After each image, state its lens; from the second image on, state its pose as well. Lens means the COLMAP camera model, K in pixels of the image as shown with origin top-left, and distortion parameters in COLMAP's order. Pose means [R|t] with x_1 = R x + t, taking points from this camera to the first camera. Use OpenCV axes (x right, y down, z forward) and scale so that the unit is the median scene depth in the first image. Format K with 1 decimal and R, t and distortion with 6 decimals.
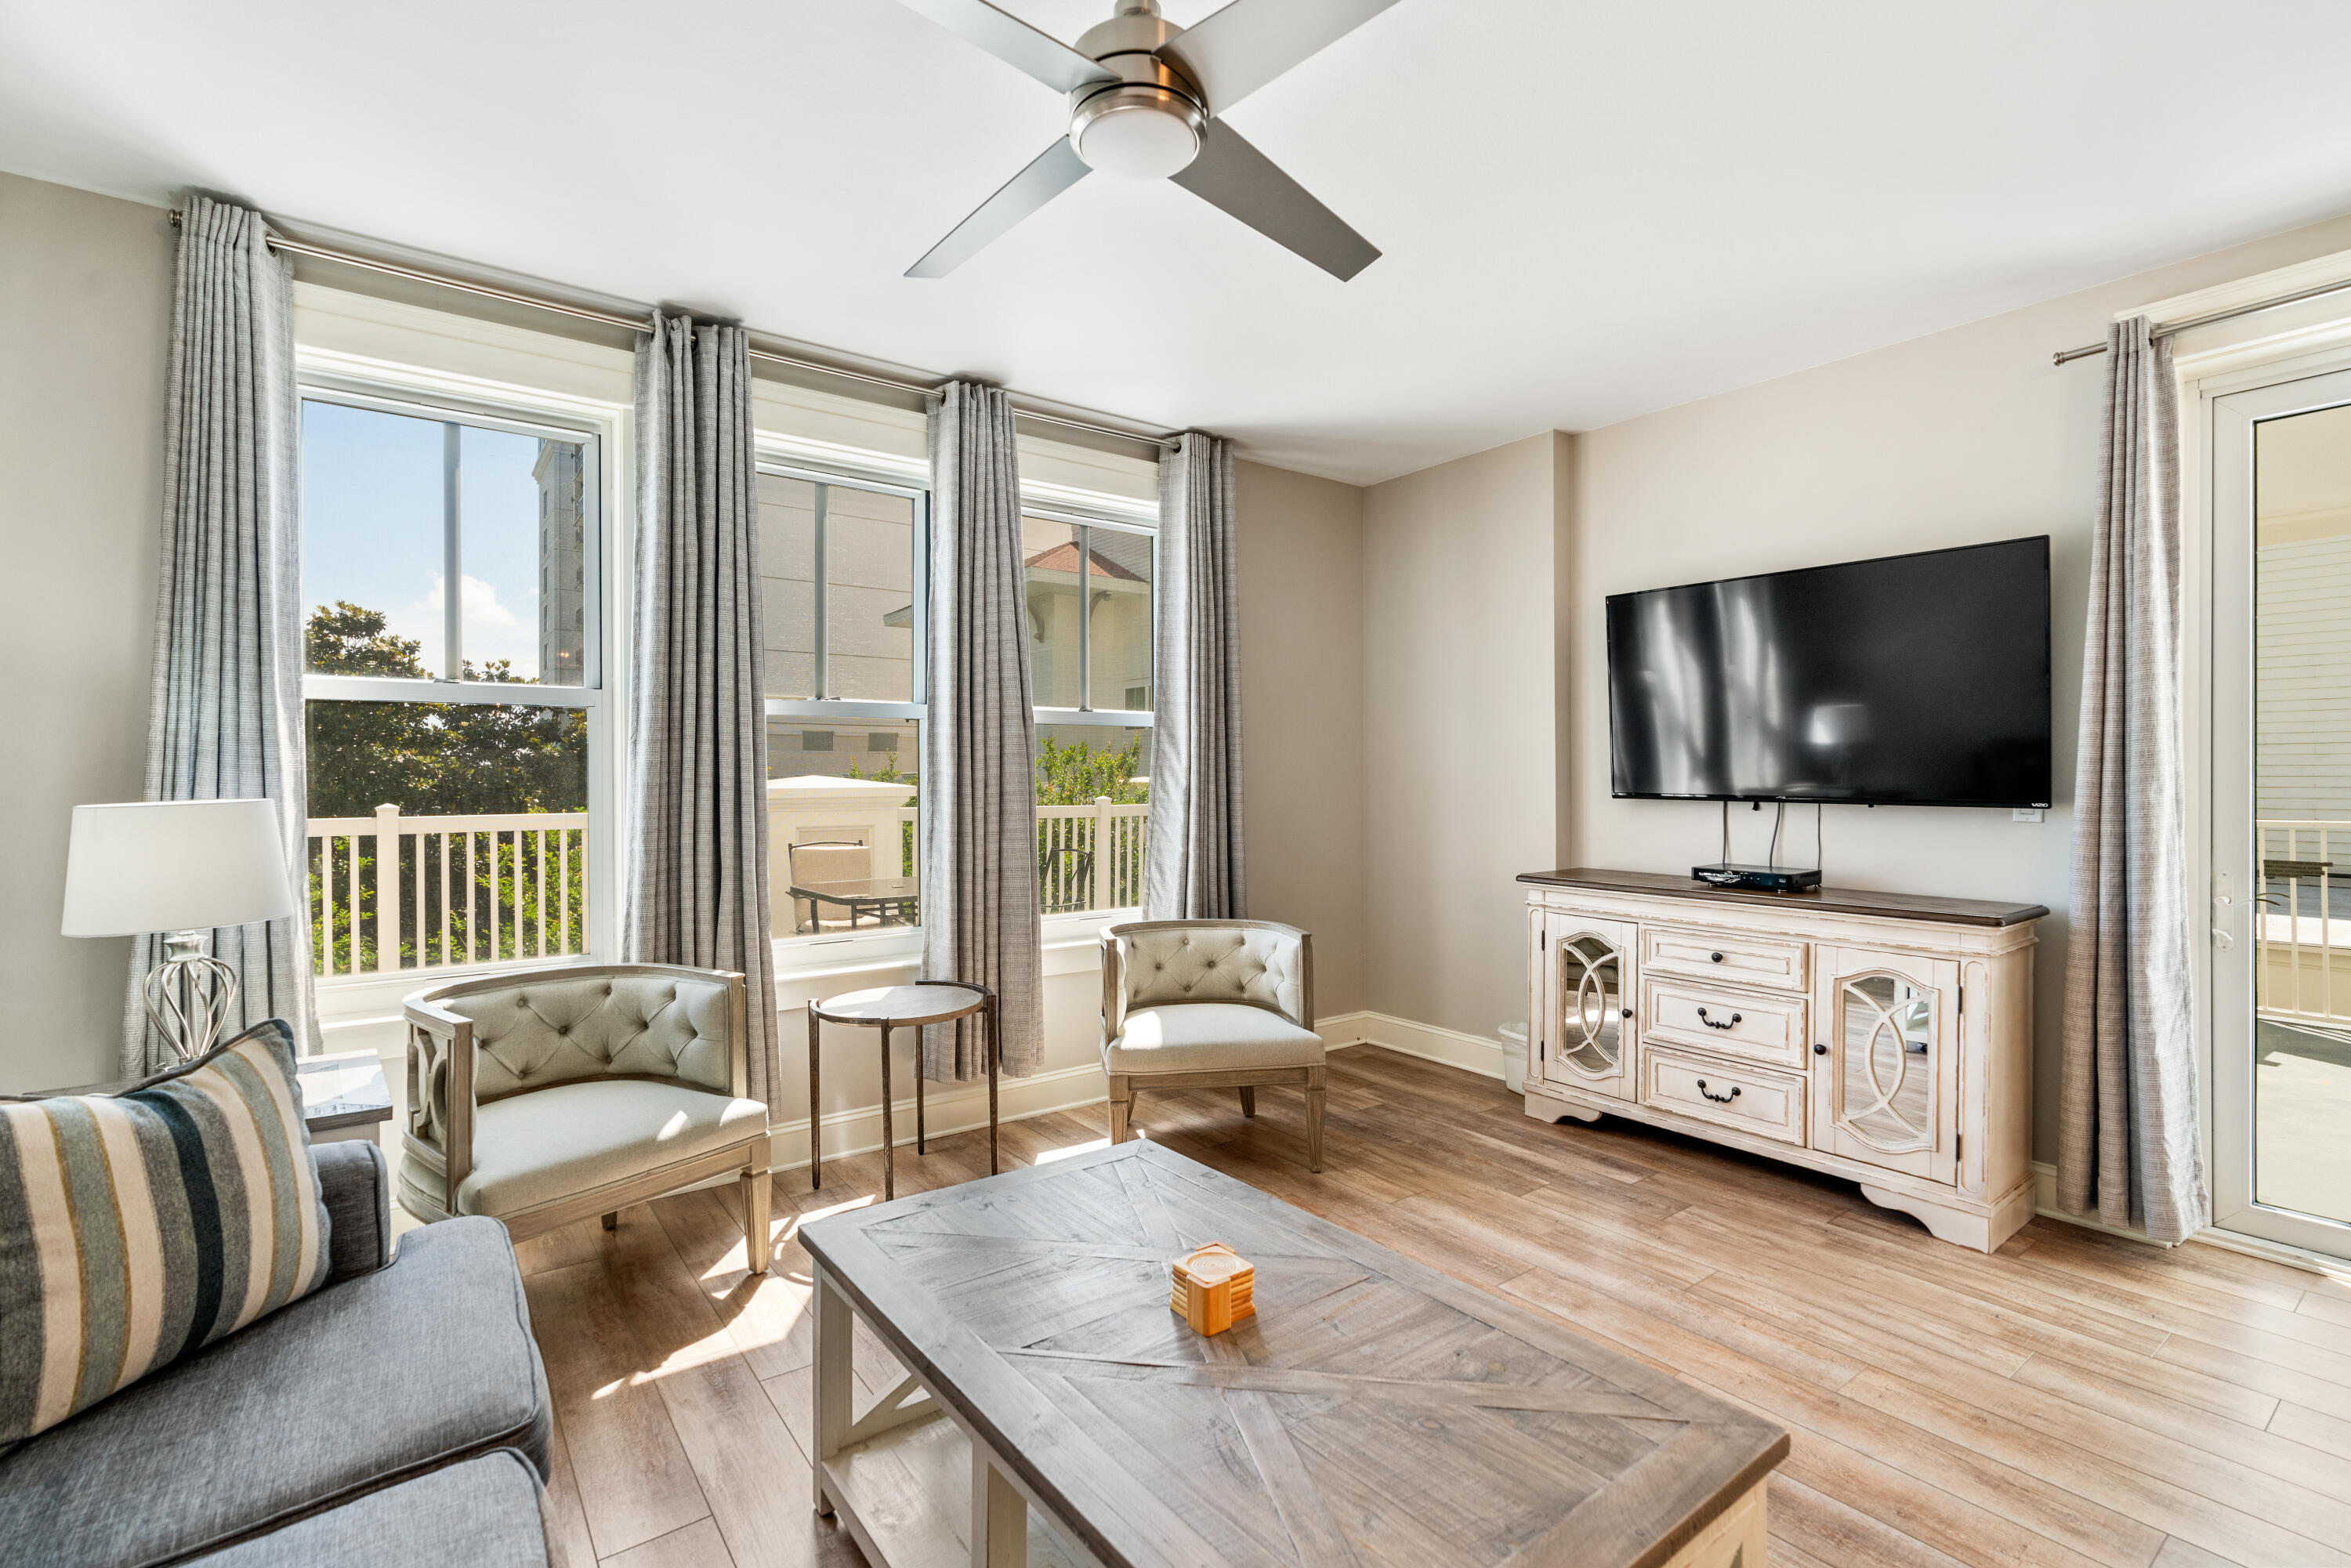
lens RADIAL K [[1099.0, 0, 1202.7], [0, 1099.0, 773.2], [0, 0, 1]] dist [-0.002733, 0.001896]
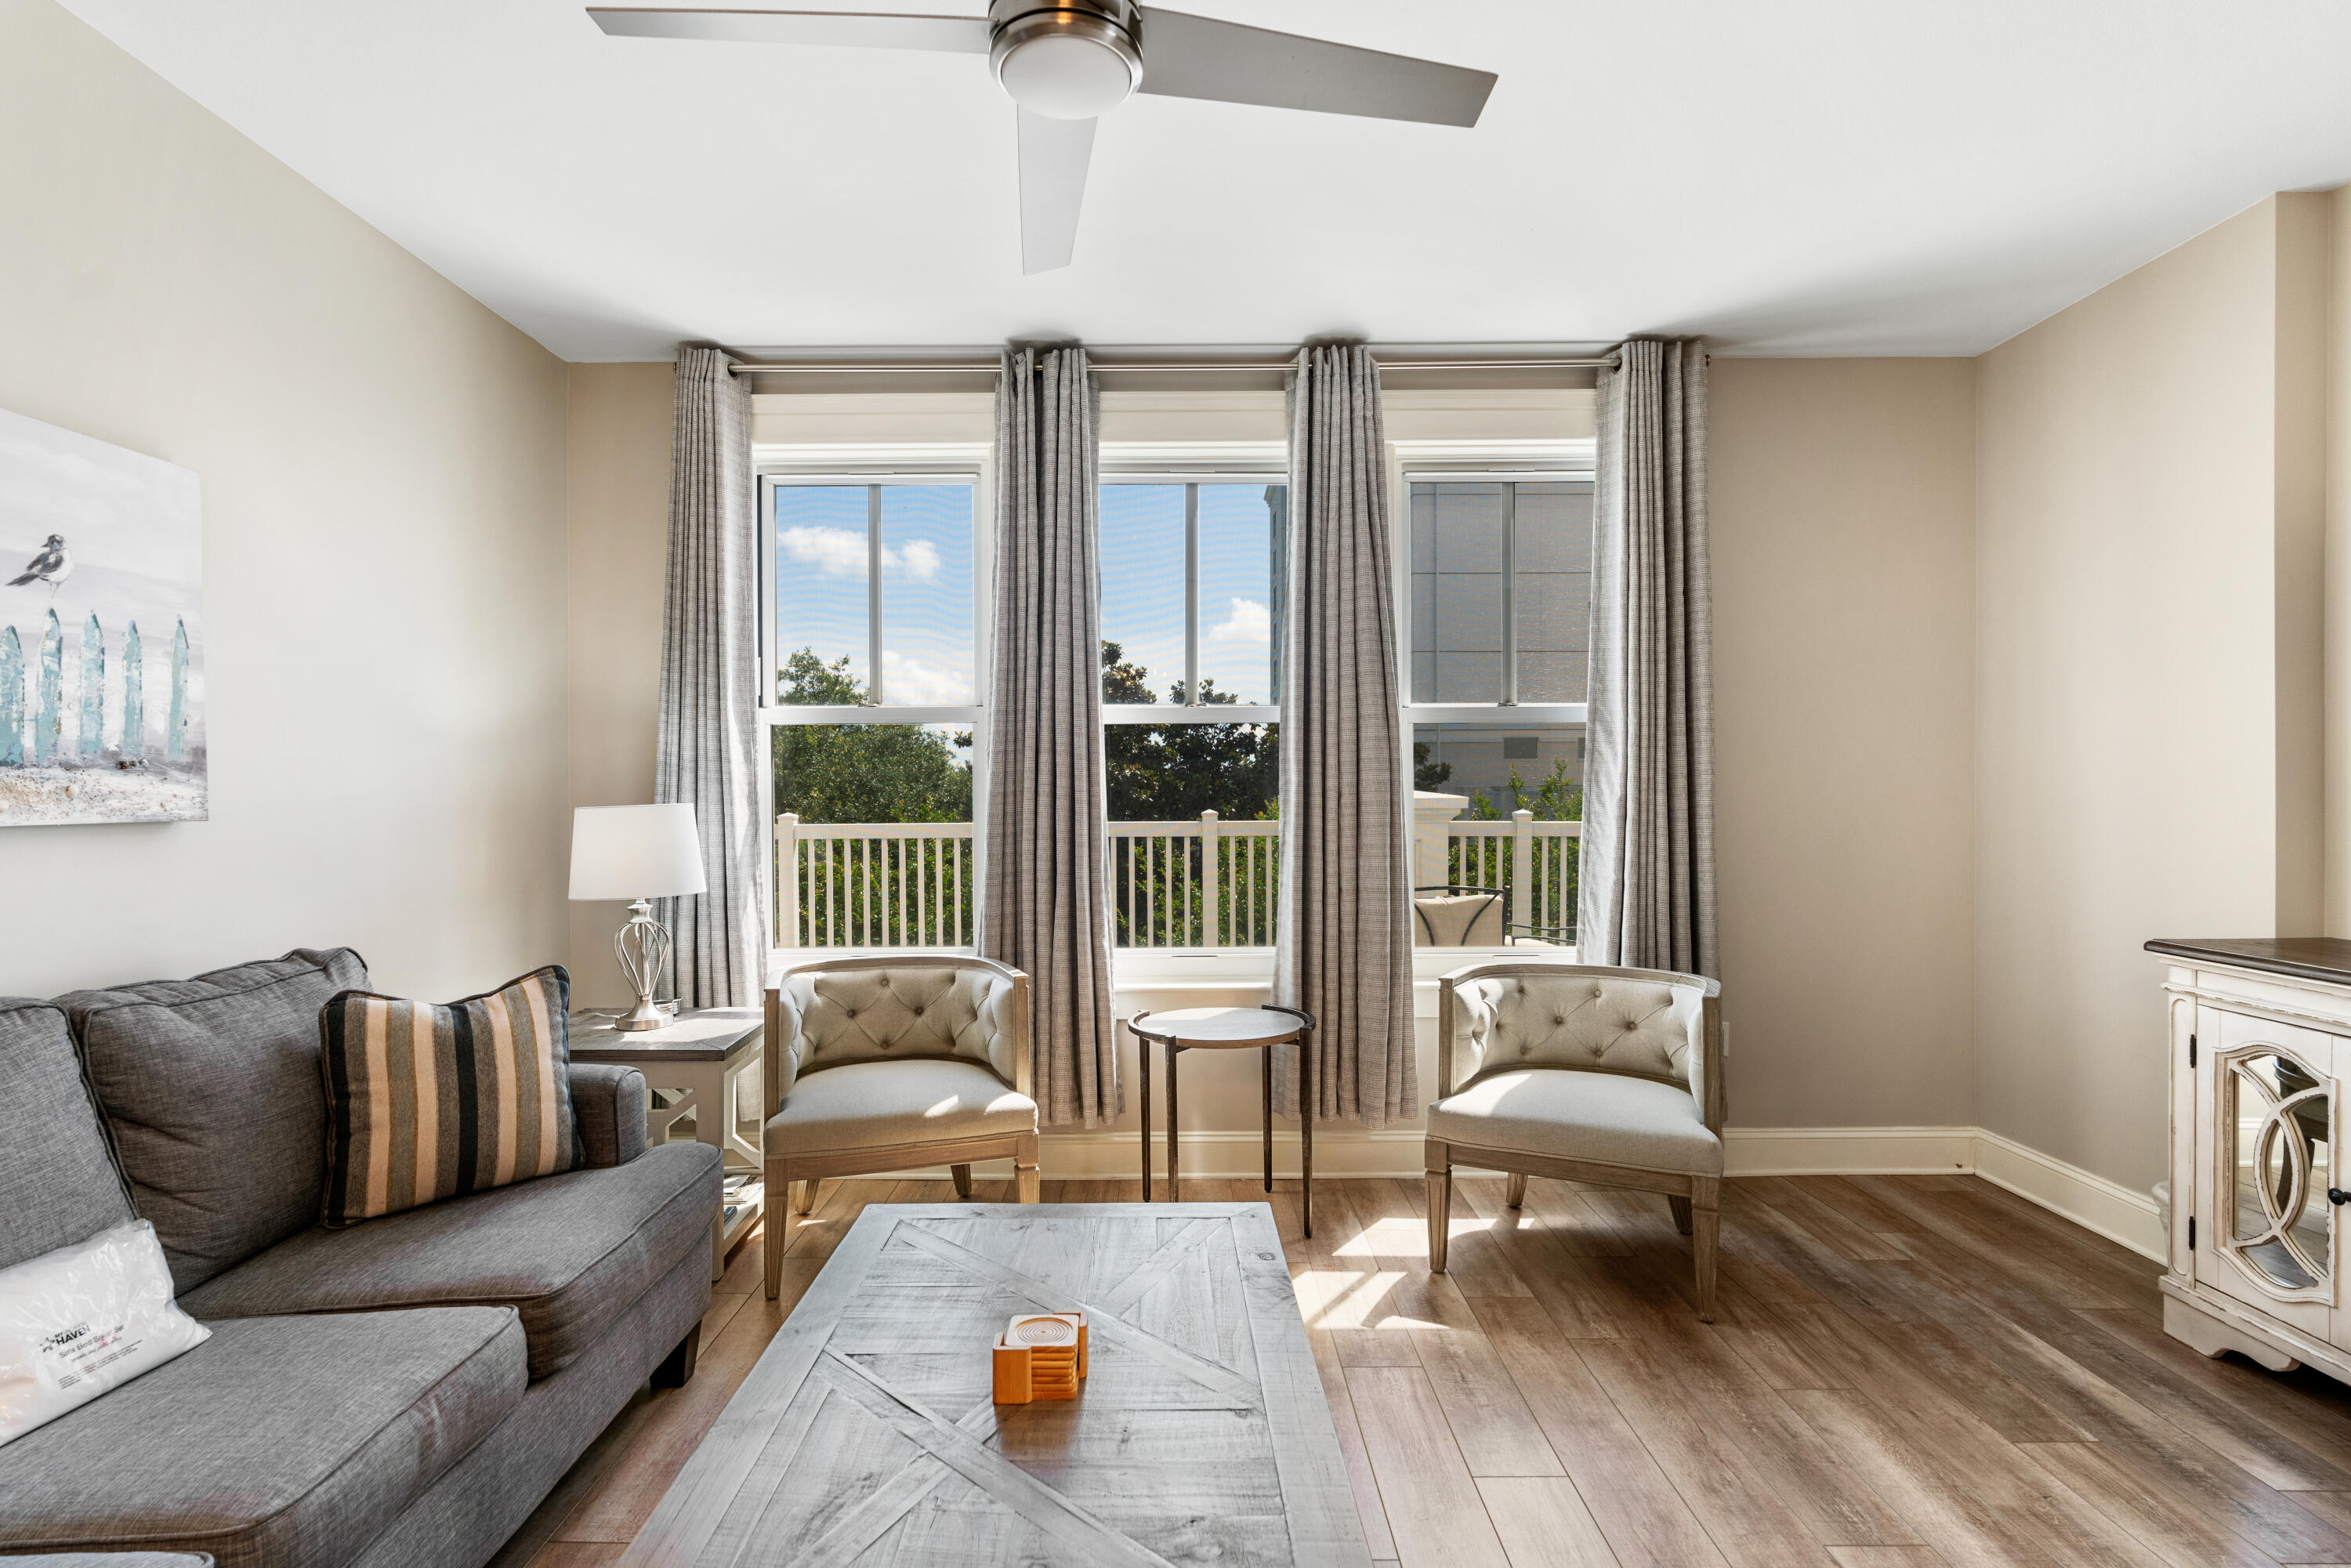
lens RADIAL K [[1229.4, 0, 1137.1], [0, 1229.4, 792.2], [0, 0, 1]] dist [-0.007820, 0.011233]
pose [[0.786610, -0.000517, -0.617450, 0.291029], [0.004459, 0.999978, 0.004844, 0.003624], [0.617434, -0.006564, 0.786595, 0.114970]]
